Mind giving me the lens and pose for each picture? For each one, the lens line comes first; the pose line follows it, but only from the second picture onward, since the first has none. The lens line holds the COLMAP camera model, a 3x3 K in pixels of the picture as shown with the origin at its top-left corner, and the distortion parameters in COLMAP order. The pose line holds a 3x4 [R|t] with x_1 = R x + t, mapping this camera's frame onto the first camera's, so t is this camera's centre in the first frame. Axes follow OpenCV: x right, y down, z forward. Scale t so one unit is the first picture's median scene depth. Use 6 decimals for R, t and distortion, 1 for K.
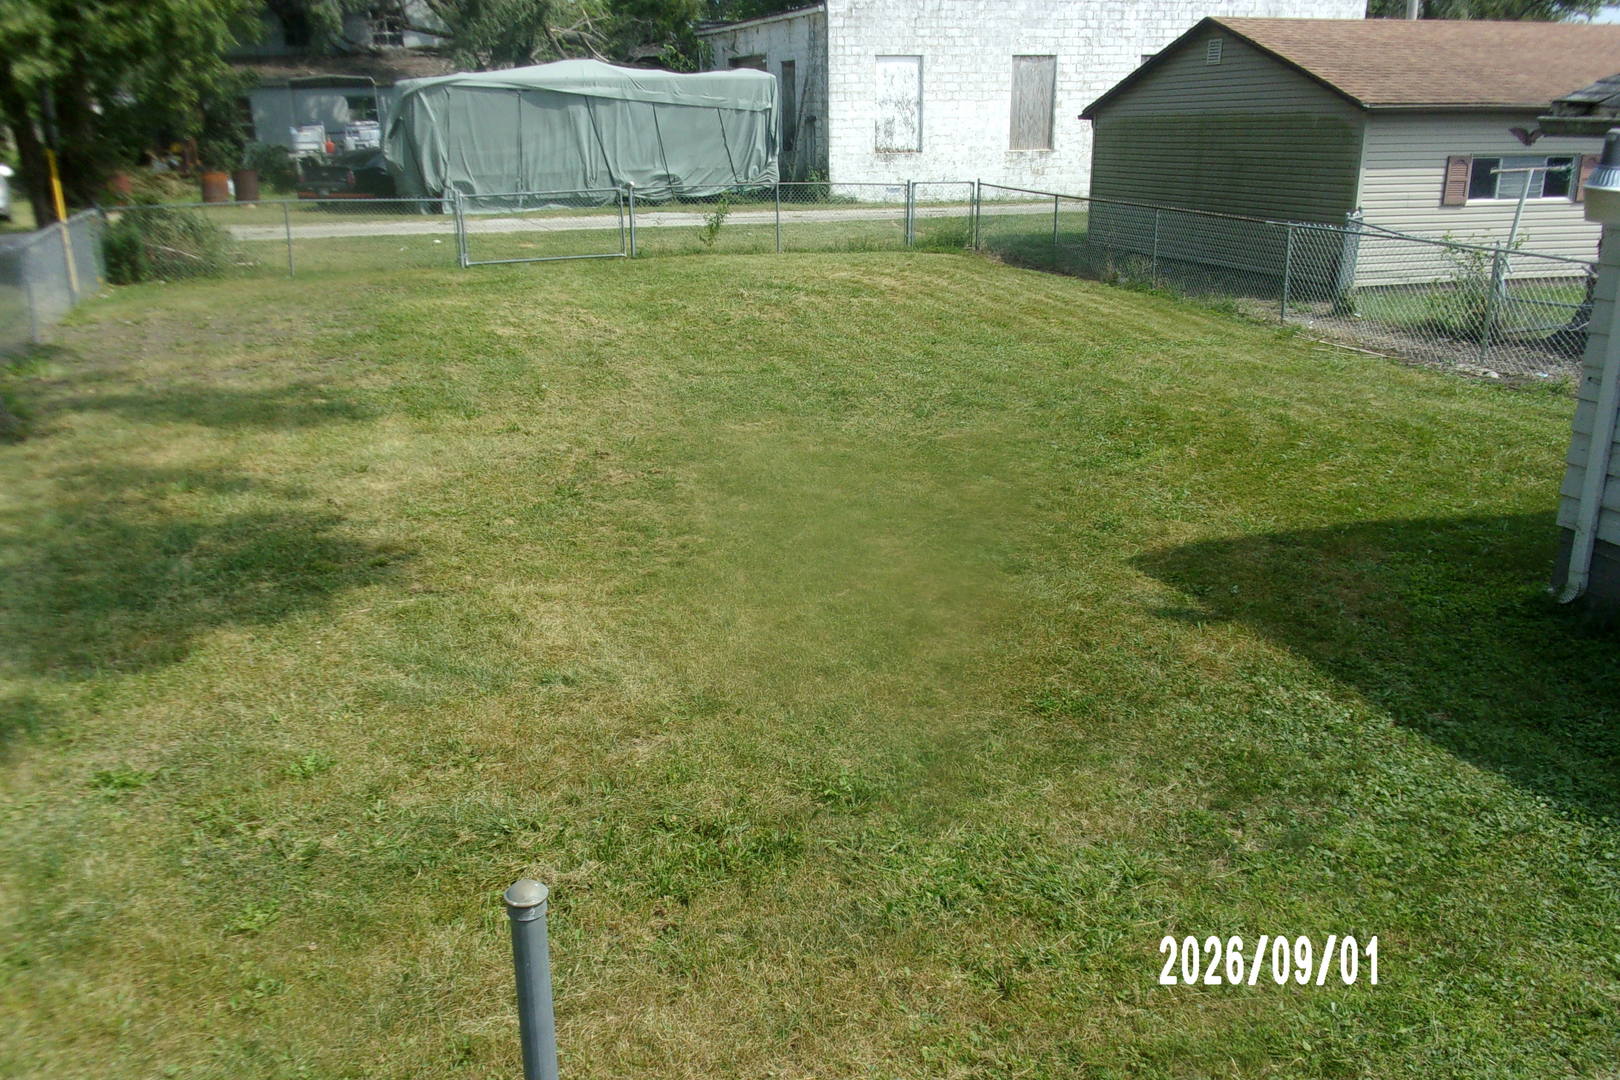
lens RADIAL K [[1335.7, 0, 808.6], [0, 1335.7, 543.2], [0, 0, 1]] dist [-0.013494, -0.008005]
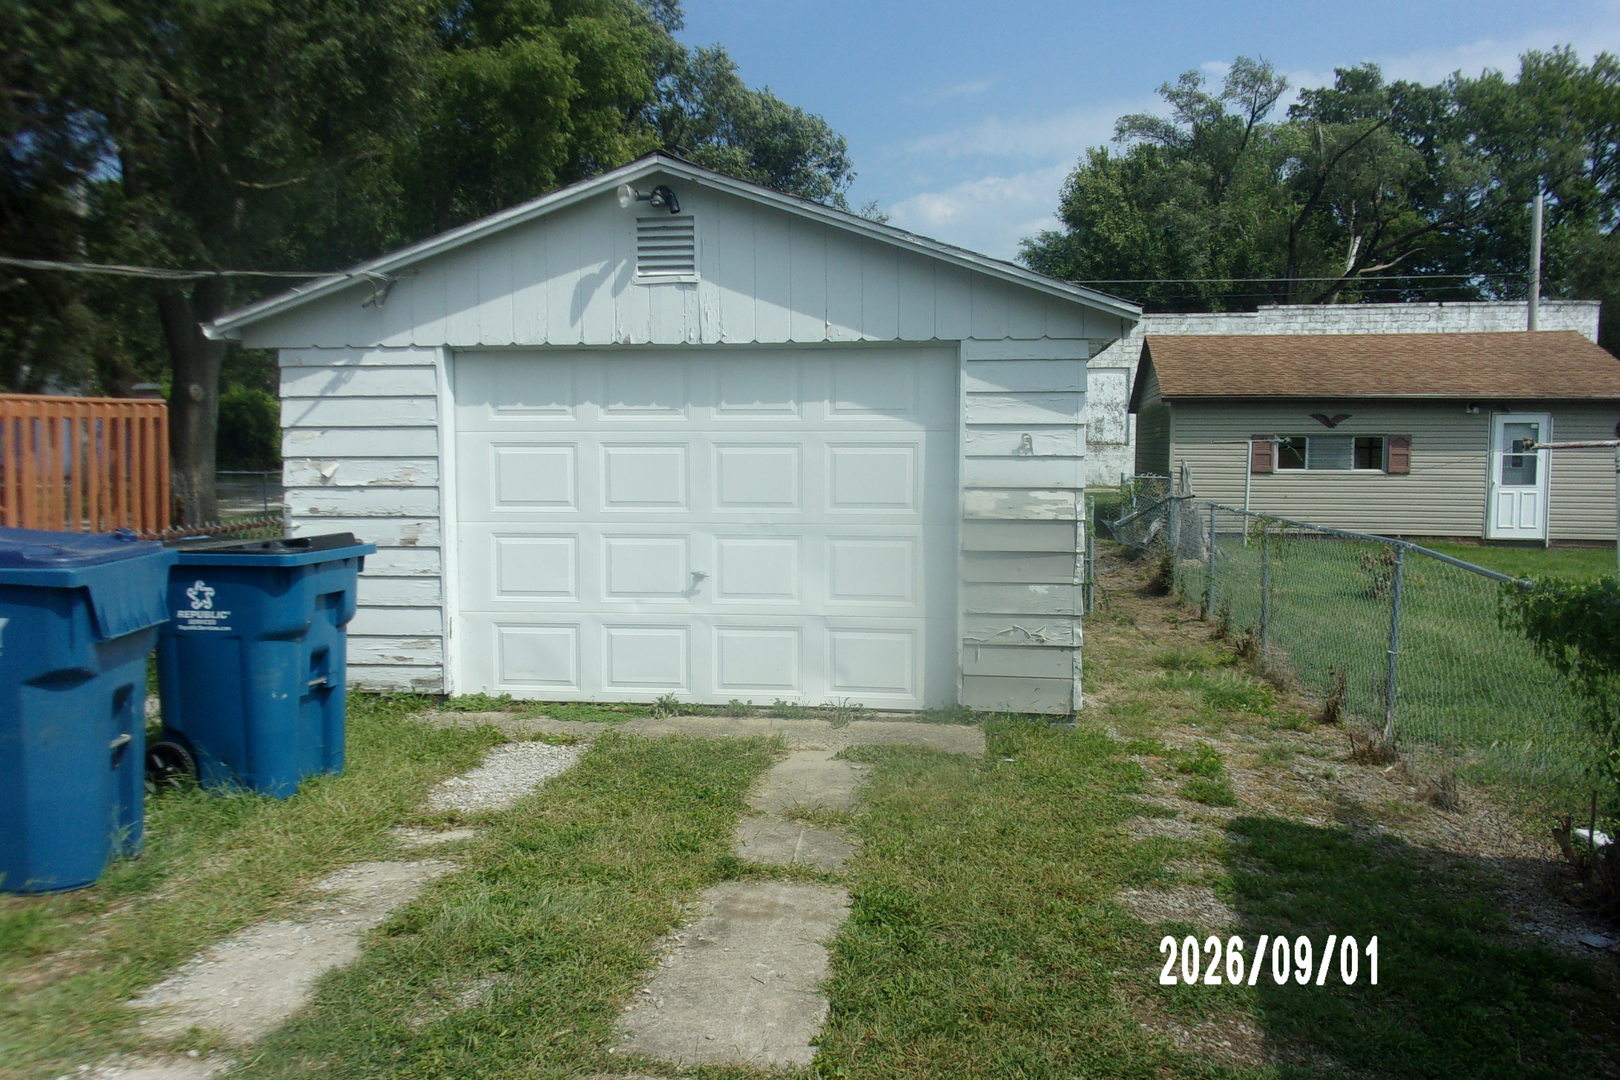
lens RADIAL K [[1335.7, 0, 811.3], [0, 1335.7, 535.9], [0, 0, 1]] dist [-0.013494, -0.008005]
pose [[0.911351, 0.044521, -0.409215, 0.321951], [-0.136953, 0.970293, -0.199440, 0.061276], [0.388179, 0.237803, 0.890375, -0.149139]]
